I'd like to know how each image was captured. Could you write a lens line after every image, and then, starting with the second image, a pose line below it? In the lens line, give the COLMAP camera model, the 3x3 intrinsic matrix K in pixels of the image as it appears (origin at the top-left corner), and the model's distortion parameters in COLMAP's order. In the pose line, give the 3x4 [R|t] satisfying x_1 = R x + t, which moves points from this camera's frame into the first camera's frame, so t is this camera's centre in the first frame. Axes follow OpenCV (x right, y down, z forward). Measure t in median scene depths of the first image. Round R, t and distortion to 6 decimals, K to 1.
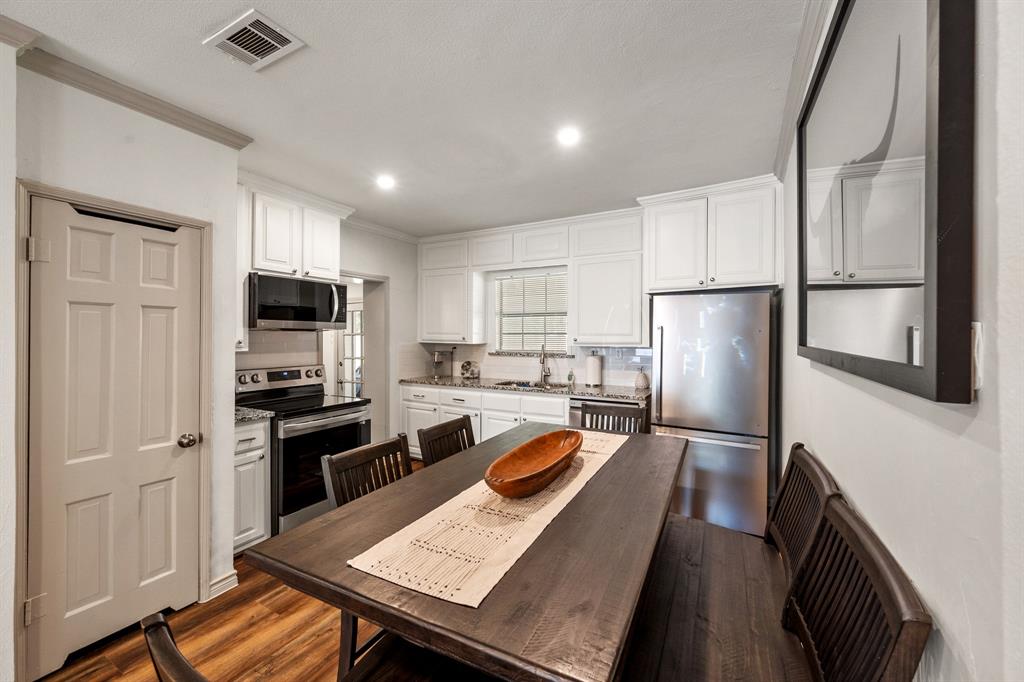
lens RADIAL K [[407.3, 0, 512.3], [0, 407.3, 333.8], [0, 0, 1]] dist [-0.000926, -0.000125]
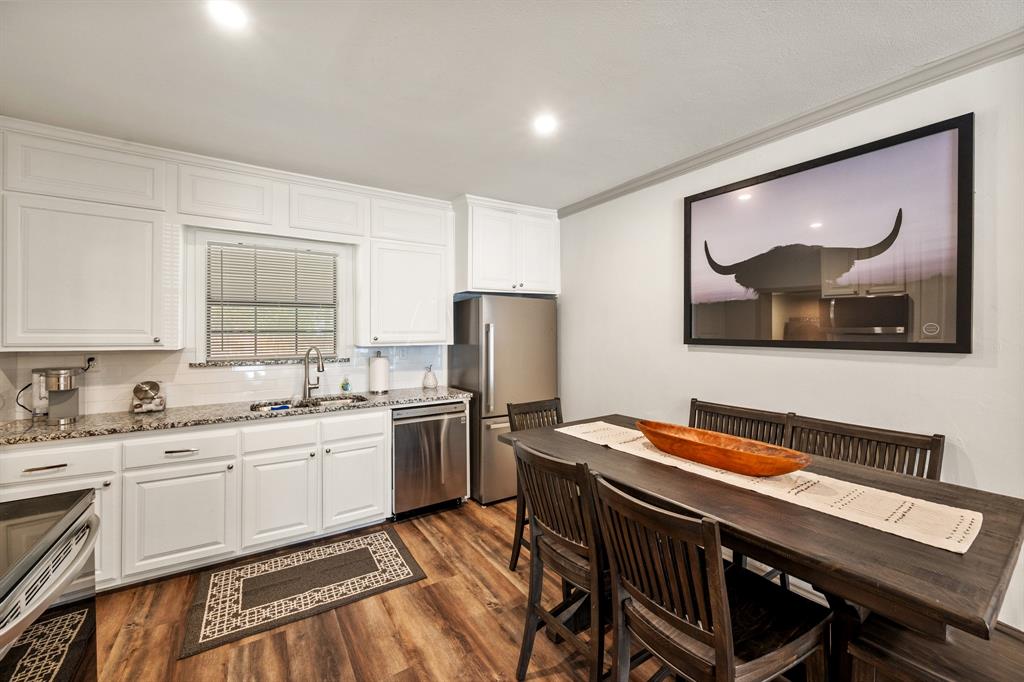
lens RADIAL K [[407.3, 0, 520.2], [0, 407.3, 334.1], [0, 0, 1]] dist [-0.000926, -0.000125]
pose [[0.465239, -0.007750, 0.885151, -0.399618], [0.001352, 0.999967, 0.008045, -0.001067], [-0.885184, -0.002546, 0.465234, 0.329359]]
